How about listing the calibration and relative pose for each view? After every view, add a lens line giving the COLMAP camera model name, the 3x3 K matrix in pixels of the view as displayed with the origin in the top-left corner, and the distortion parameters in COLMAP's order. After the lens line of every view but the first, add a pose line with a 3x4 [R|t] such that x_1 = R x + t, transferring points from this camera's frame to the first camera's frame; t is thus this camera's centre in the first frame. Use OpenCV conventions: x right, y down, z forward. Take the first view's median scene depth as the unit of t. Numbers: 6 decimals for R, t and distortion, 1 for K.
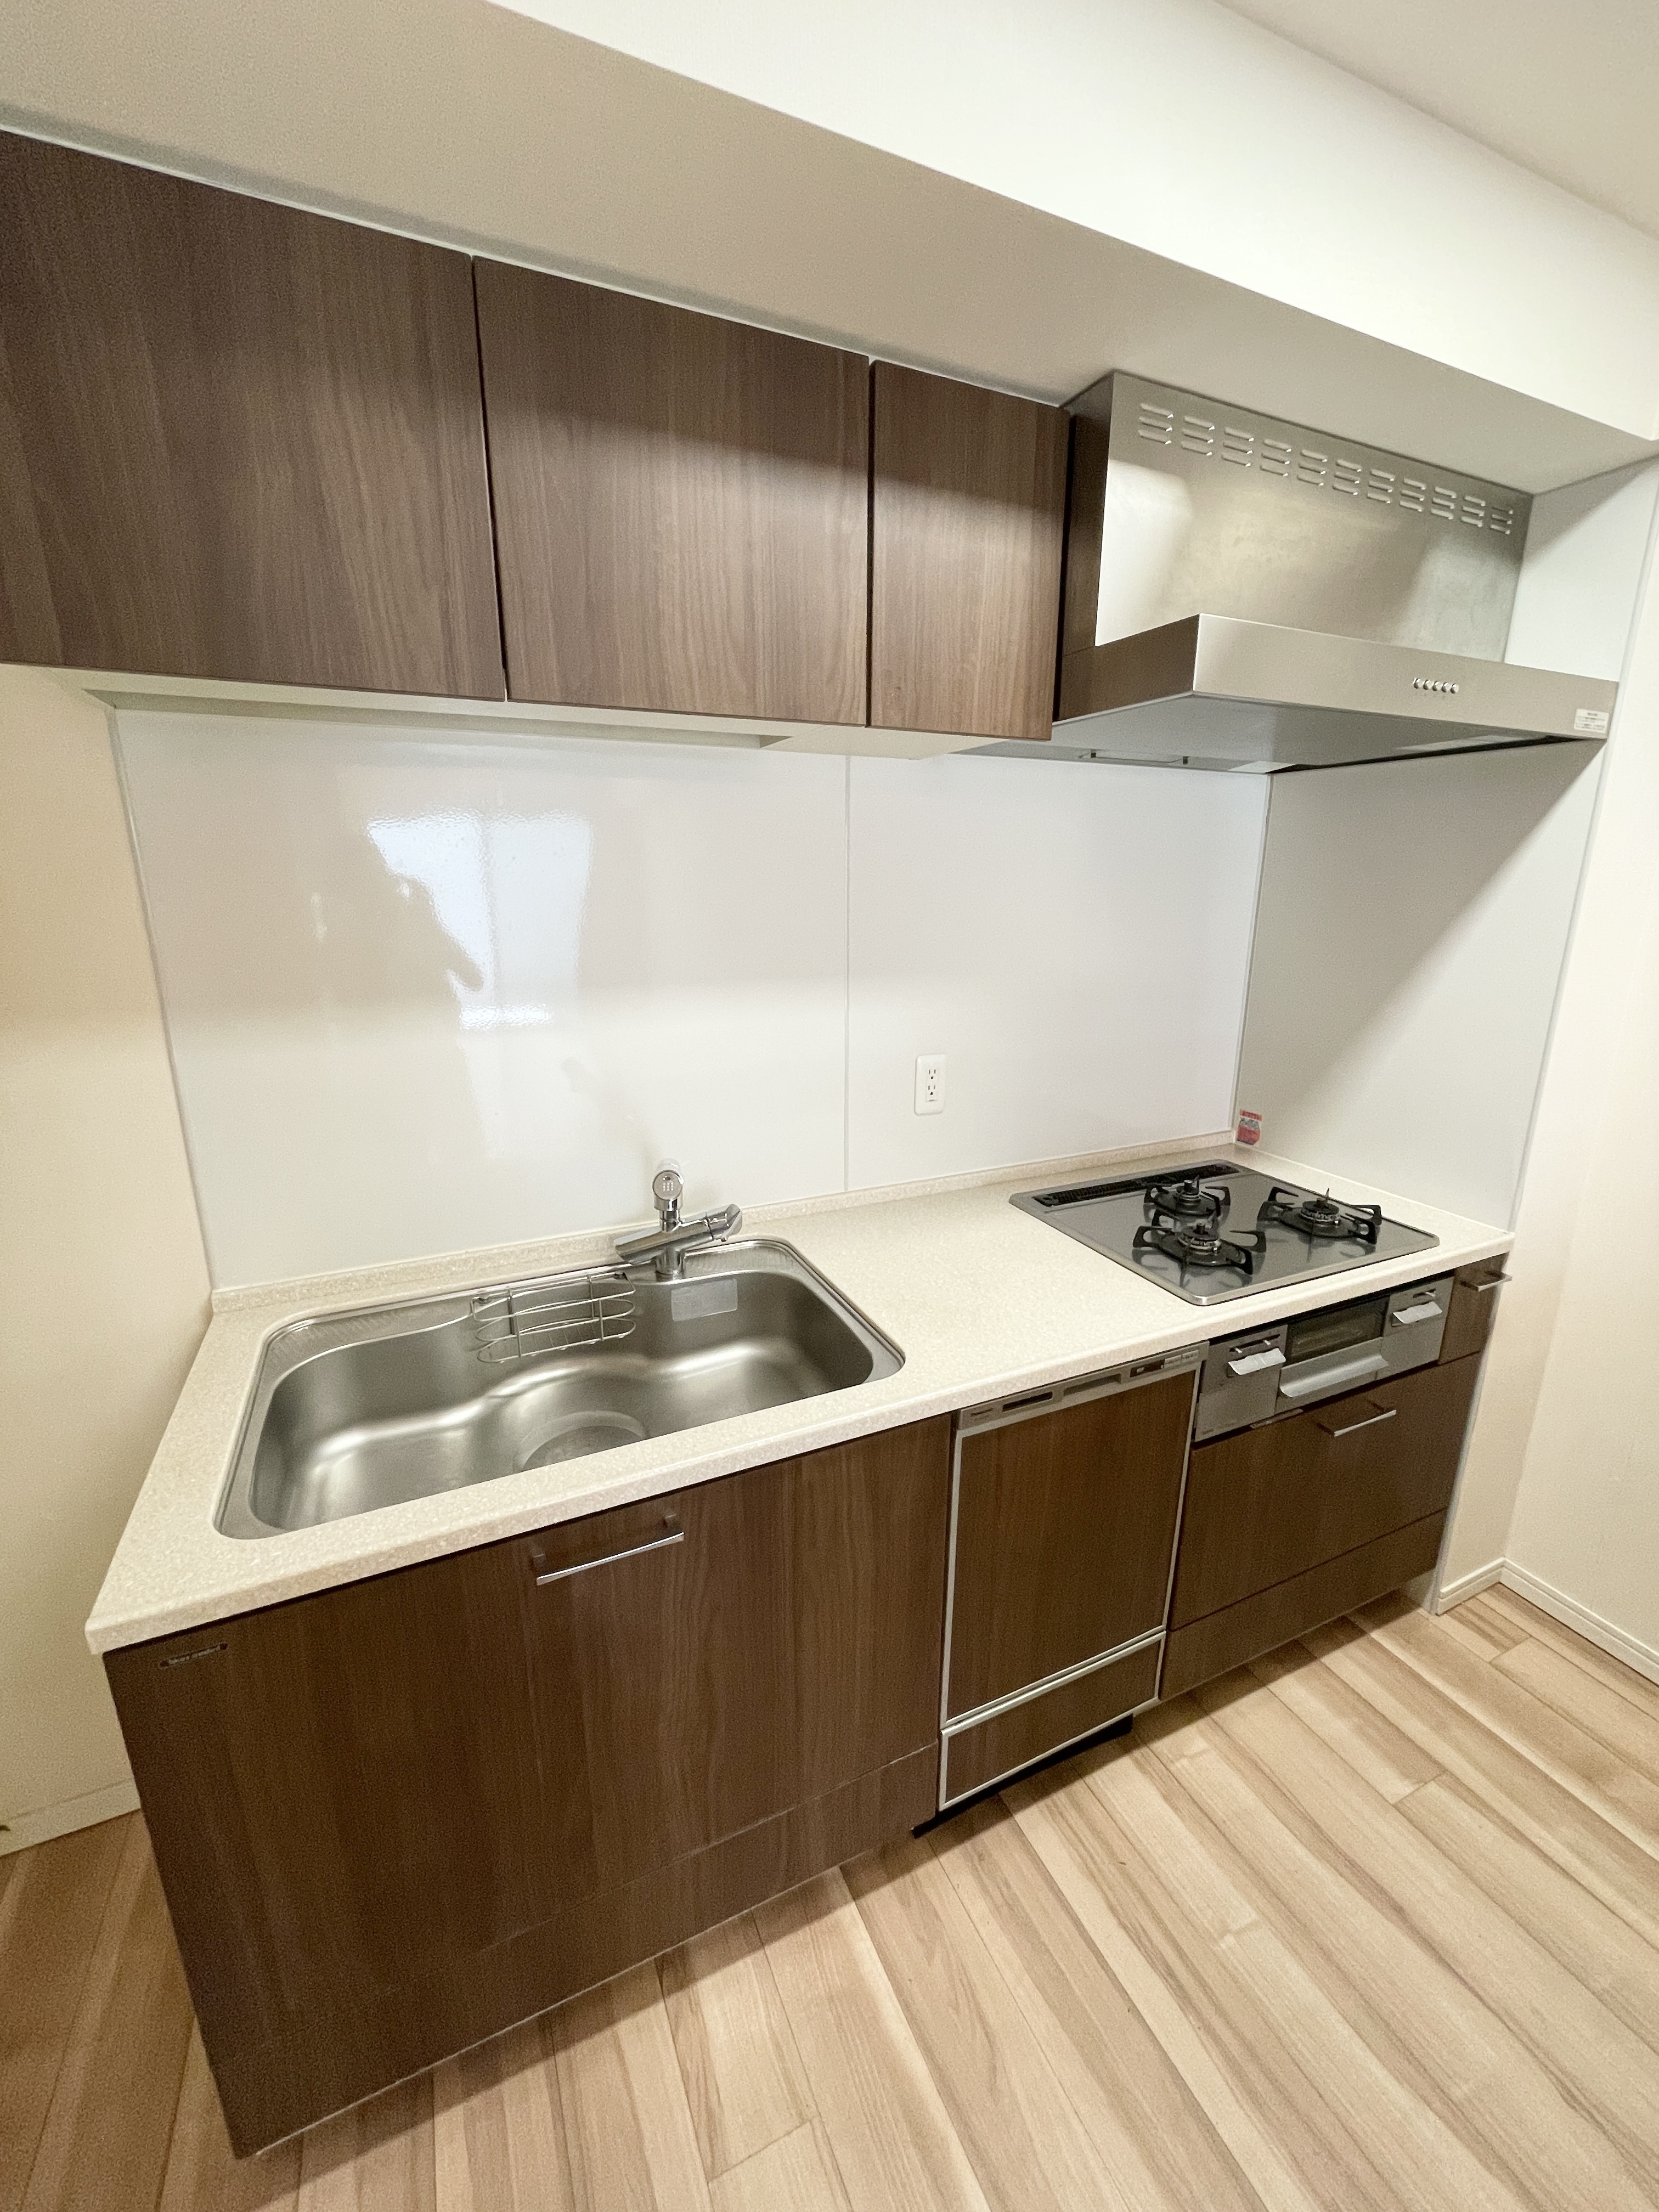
lens RADIAL K [[913.8, 0, 831.1], [0, 913.8, 1105.8], [0, 0, 1]] dist [-0.002119, -0.001158]
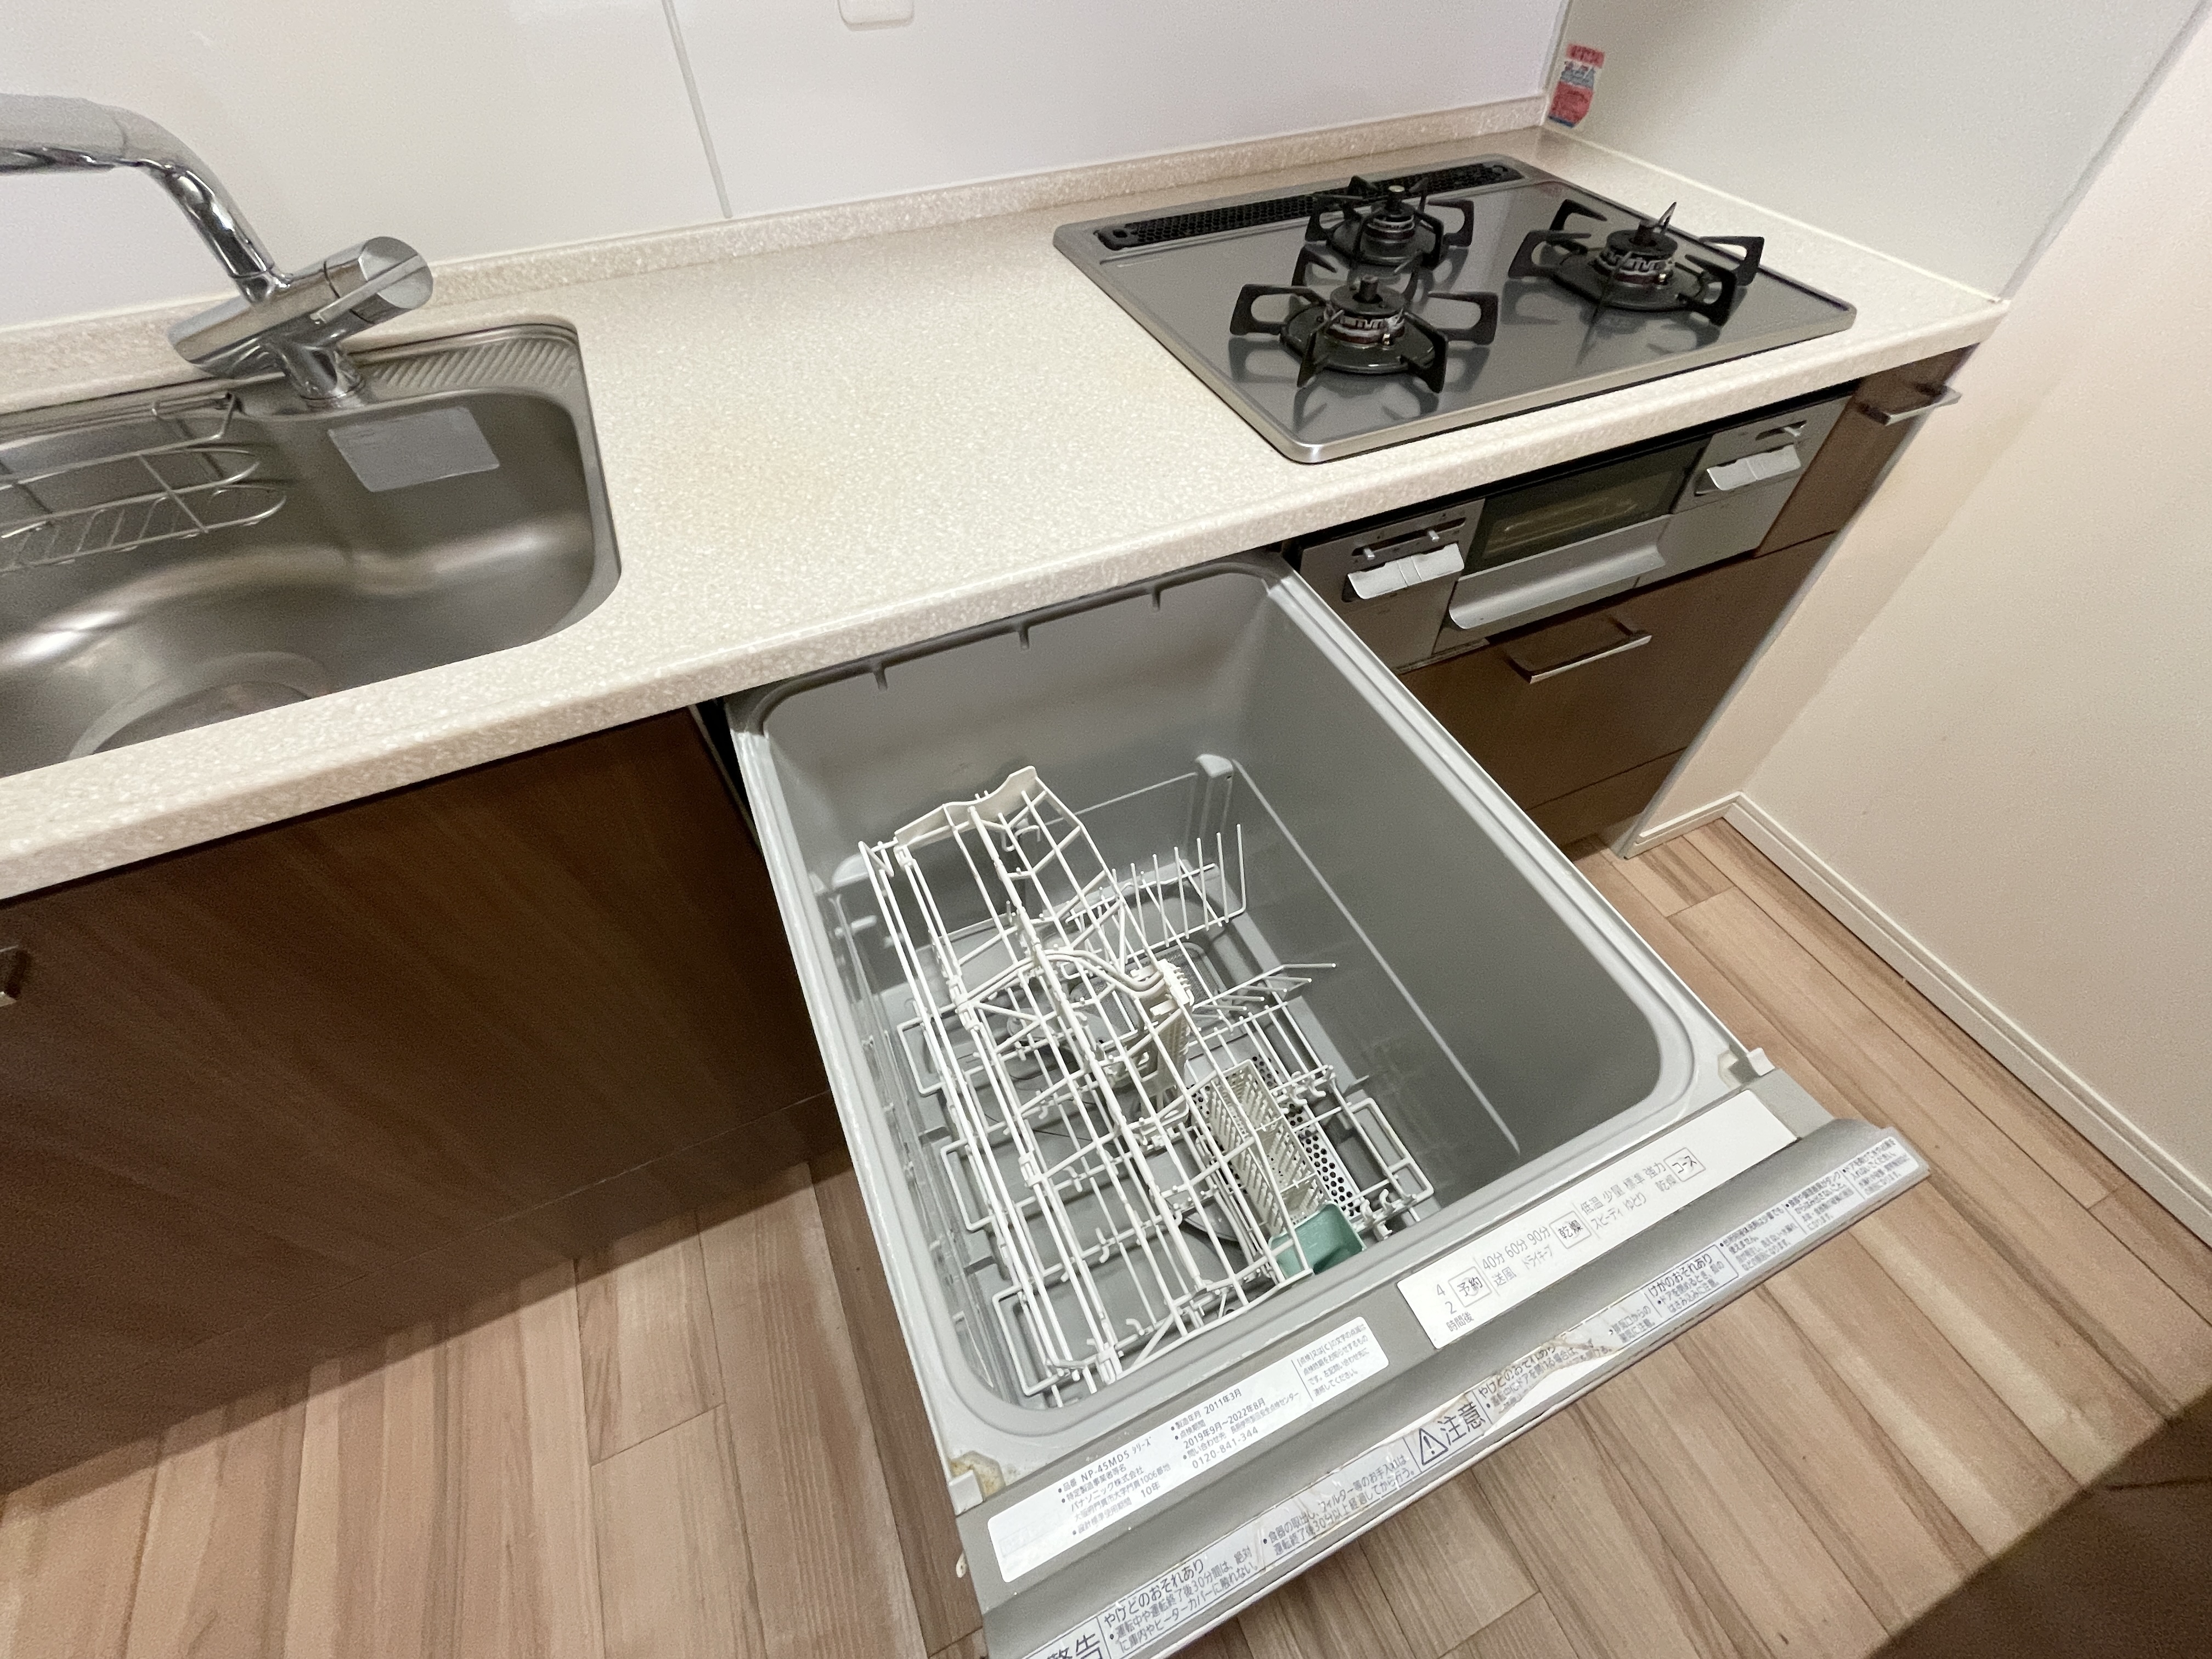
lens RADIAL K [[913.8, 0, 1109.2], [0, 913.8, 830.9], [0, 0, 1]] dist [-0.002119, -0.001158]
pose [[0.999747, 0.004854, -0.021956, 0.272071], [0.009091, 0.805814, 0.592099, 0.076083], [0.020567, -0.592149, 0.805566, 0.426306]]
